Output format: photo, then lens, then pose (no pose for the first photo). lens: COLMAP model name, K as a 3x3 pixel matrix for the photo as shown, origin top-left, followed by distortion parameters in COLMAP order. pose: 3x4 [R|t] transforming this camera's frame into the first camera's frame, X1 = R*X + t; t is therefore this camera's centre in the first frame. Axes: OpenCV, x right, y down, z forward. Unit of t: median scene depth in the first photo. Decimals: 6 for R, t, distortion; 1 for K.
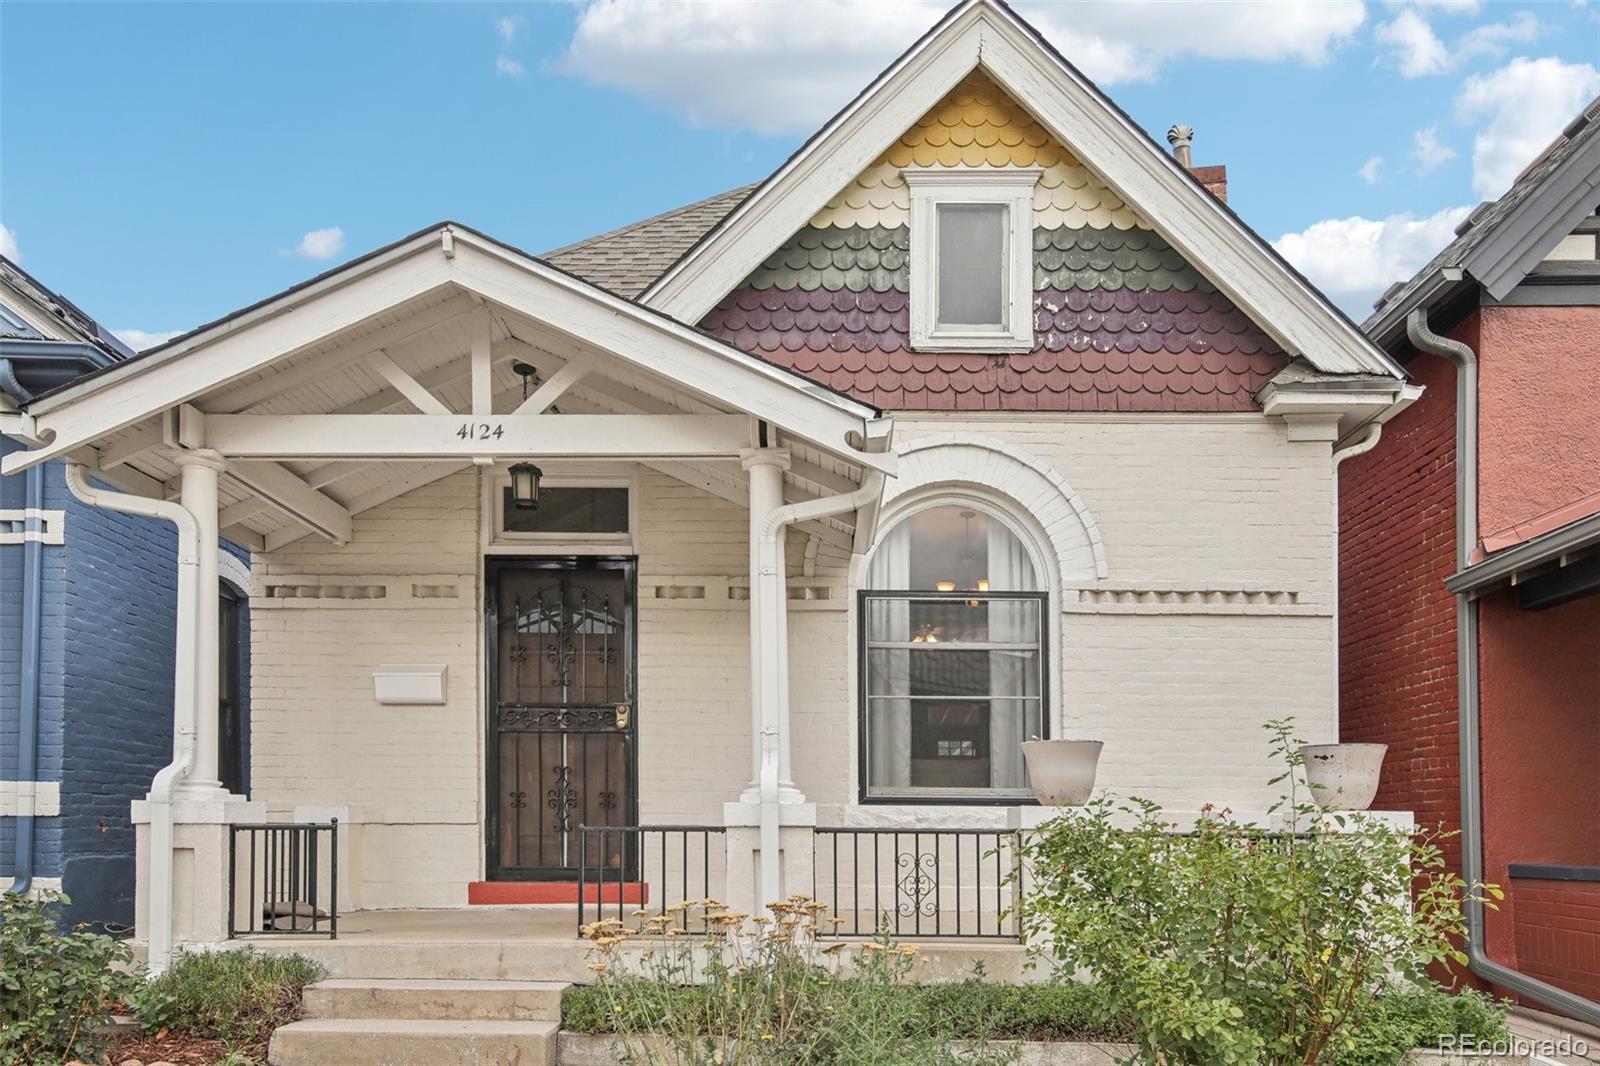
lens RADIAL K [[1153.1, 0, 800.7], [0, 1153.1, 633.8], [0, 0, 1]] dist [0.029902, 0.009592]
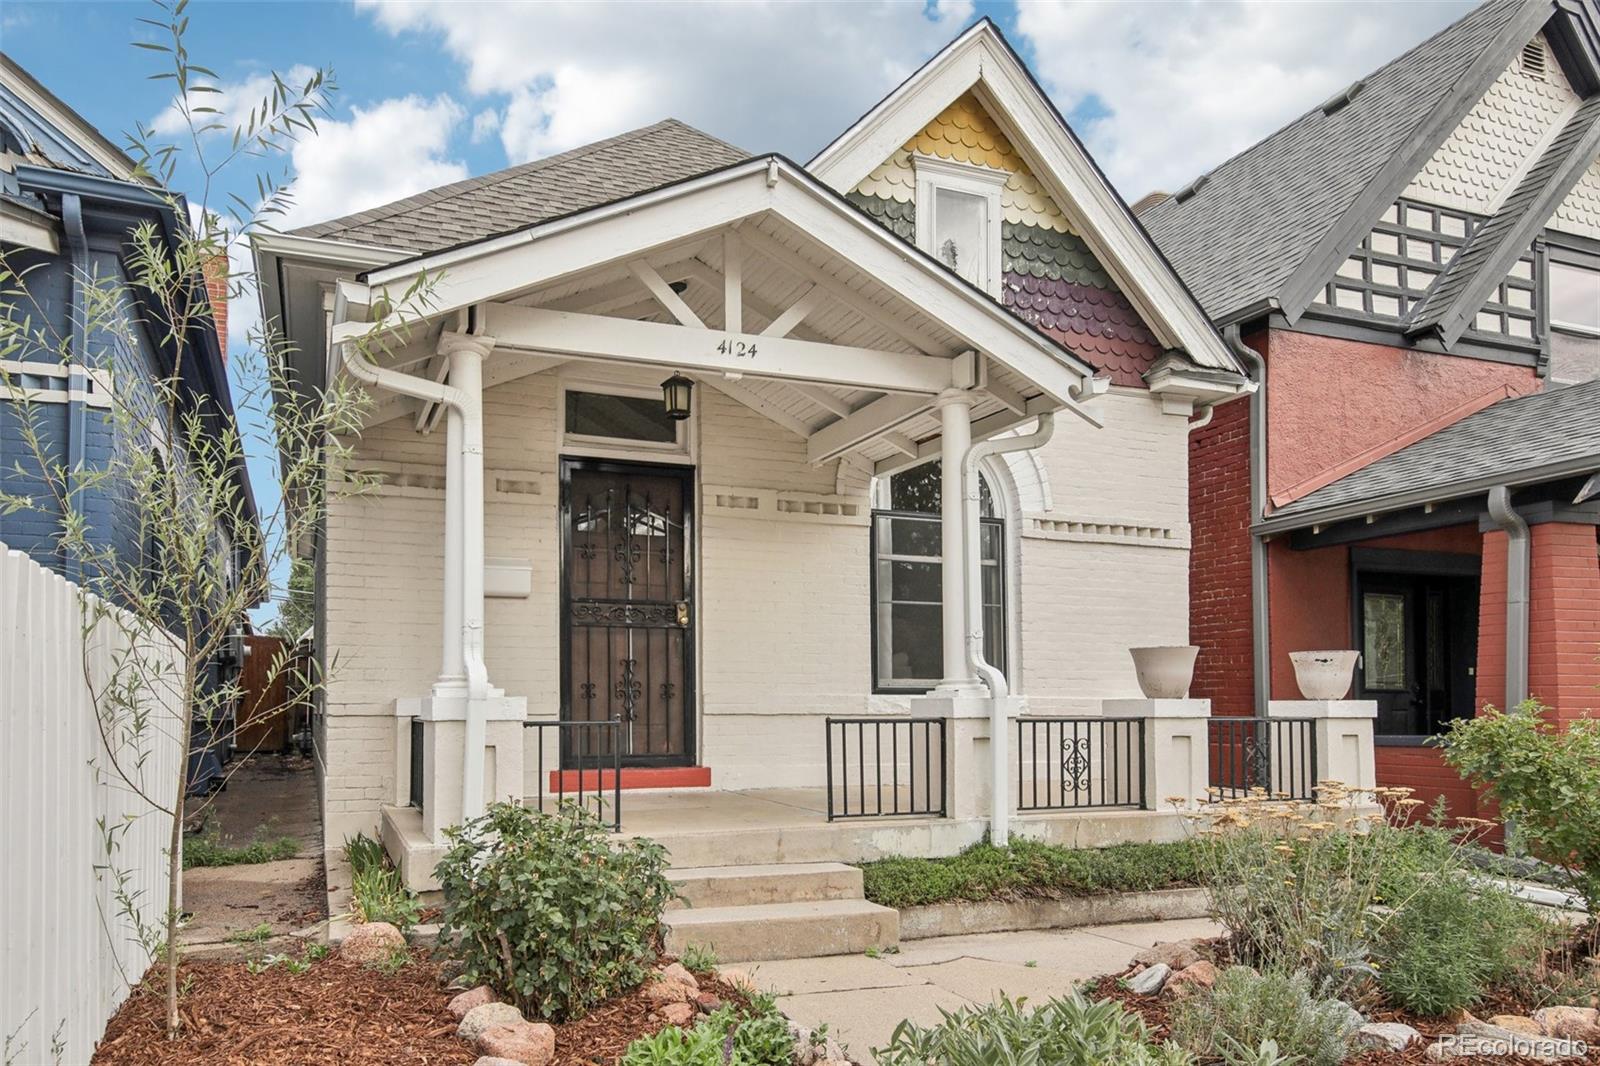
lens RADIAL K [[1007.0, 0, 800.2], [0, 1007.0, 530.3], [0, 0, 1]] dist [0.041113, -0.002965]
pose [[0.938461, 0.051252, 0.341561, -0.375815], [-0.049222, 0.998681, -0.014613, 0.002268], [-0.341859, -0.003099, 0.939746, 0.074683]]
